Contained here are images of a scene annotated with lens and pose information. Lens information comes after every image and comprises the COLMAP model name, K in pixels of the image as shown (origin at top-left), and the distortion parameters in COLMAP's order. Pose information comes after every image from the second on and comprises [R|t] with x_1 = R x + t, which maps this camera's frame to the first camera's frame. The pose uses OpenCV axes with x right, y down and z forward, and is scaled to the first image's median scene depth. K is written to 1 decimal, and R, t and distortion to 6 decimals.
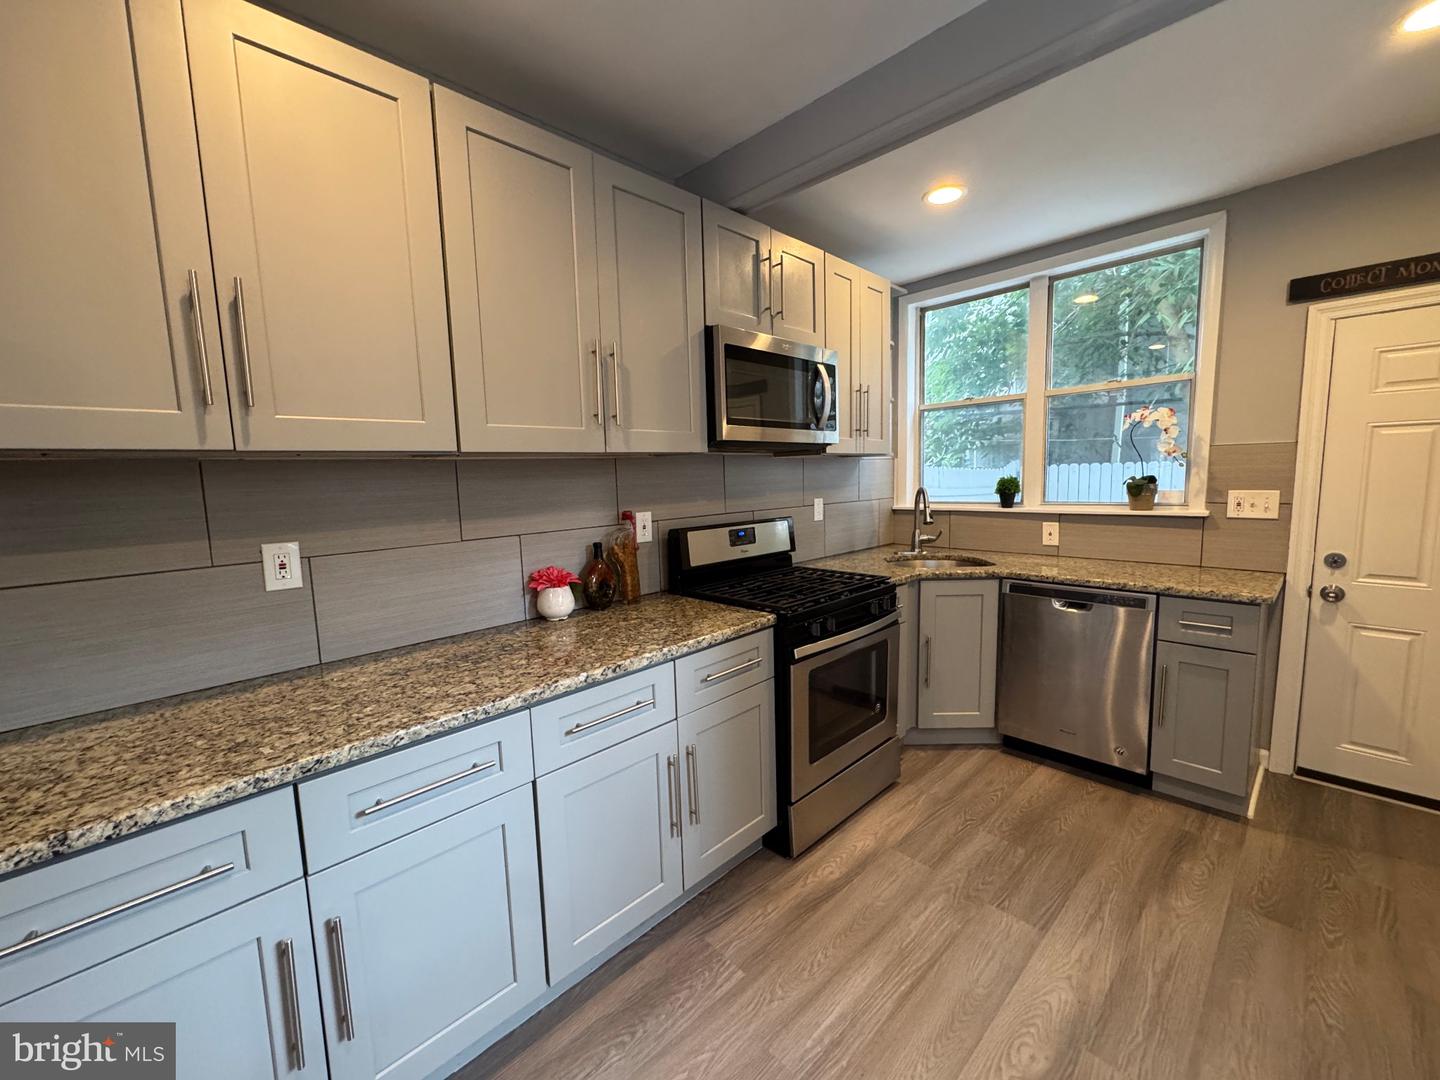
lens RADIAL K [[576.5, 0, 719.8], [0, 576.5, 535.9], [0, 0, 1]] dist [-0.000835, -0.000098]
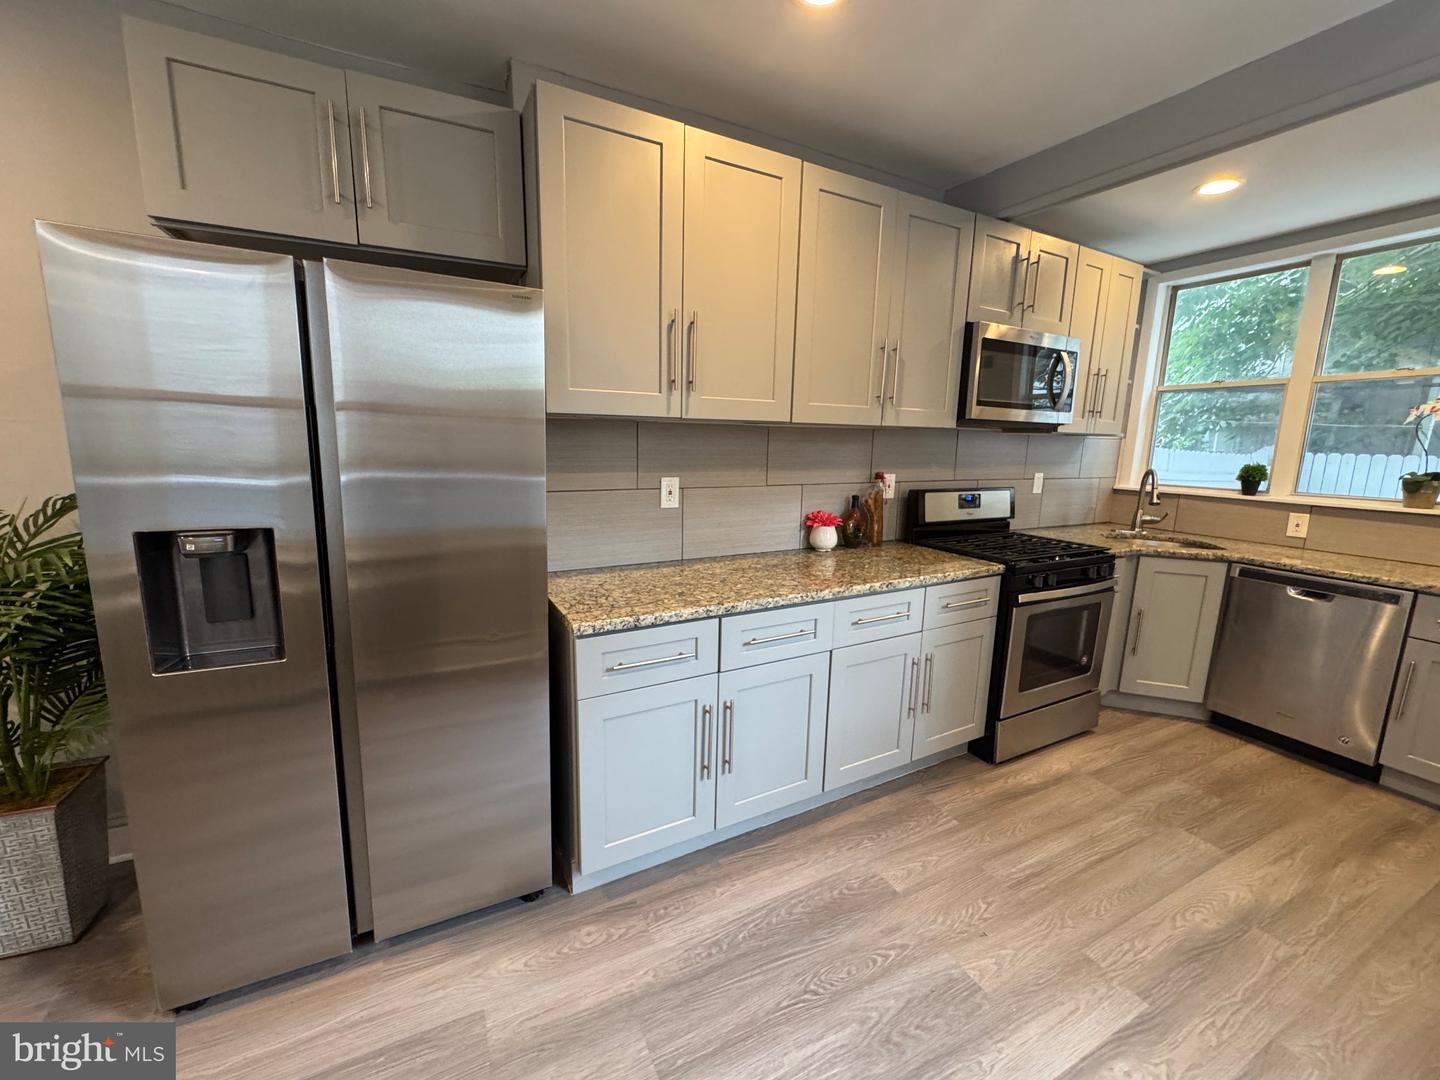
lens RADIAL K [[576.5, 0, 719.8], [0, 576.5, 535.9], [0, 0, 1]] dist [-0.000835, -0.000098]
pose [[0.957440, 0.097077, -0.271819, -0.143141], [-0.079844, 0.994073, 0.073784, 0.030219], [0.277370, -0.048941, 0.959516, -0.308430]]
